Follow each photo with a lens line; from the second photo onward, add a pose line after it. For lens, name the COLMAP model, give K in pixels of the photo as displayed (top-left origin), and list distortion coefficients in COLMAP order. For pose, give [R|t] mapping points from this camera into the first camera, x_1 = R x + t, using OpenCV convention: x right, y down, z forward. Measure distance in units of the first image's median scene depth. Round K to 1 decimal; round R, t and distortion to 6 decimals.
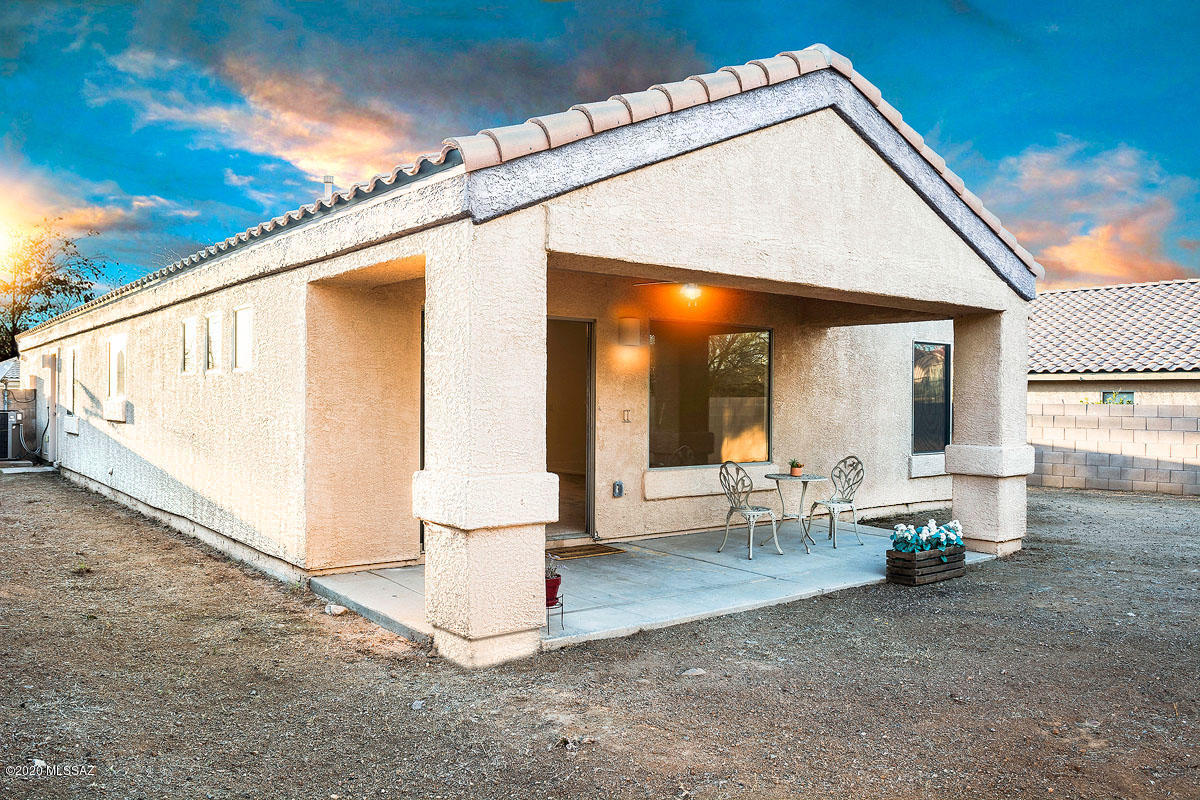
lens RADIAL K [[948.8, 0, 615.9], [0, 948.8, 396.4], [0, 0, 1]] dist [-0.085145, 0.015205]
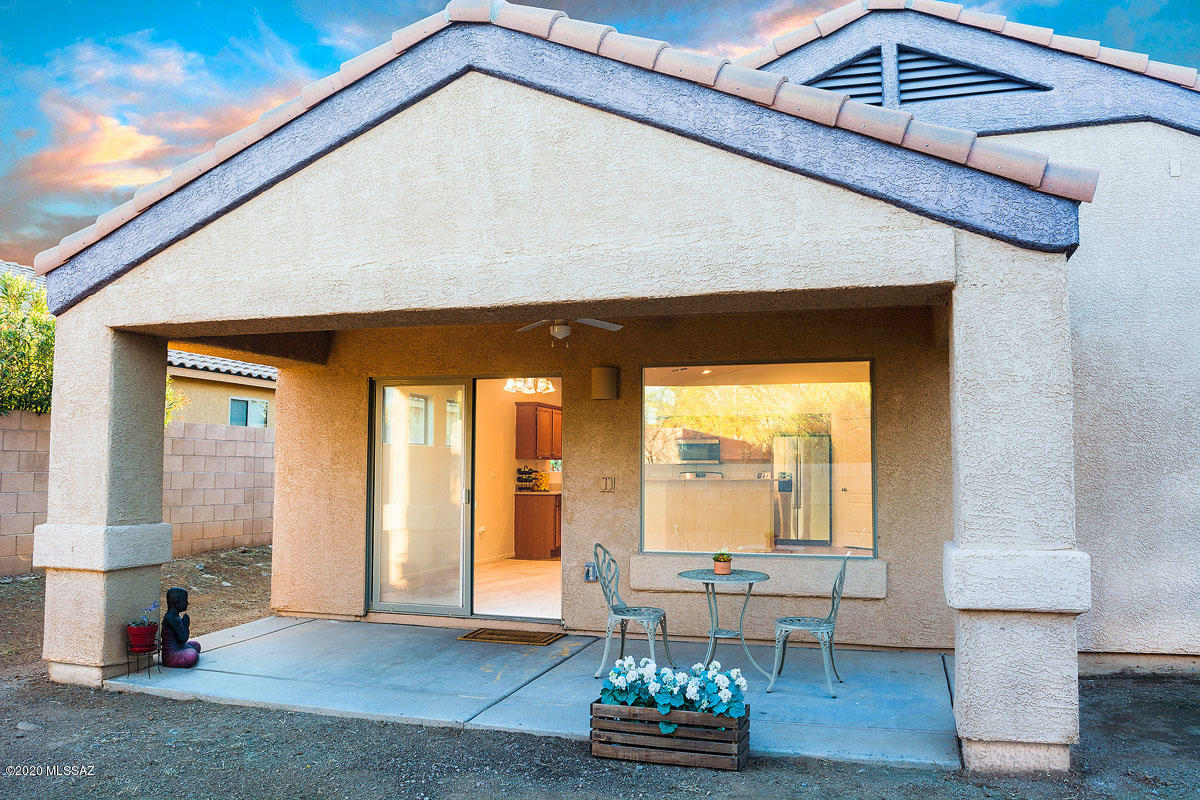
lens RADIAL K [[948.8, 0, 602.1], [0, 948.8, 402.0], [0, 0, 1]] dist [-0.085145, 0.015205]
pose [[0.553865, -0.064517, -0.830103, 0.870492], [0.000830, 0.997036, -0.076937, 0.015259], [0.832606, 0.041924, 0.552277, 0.662702]]
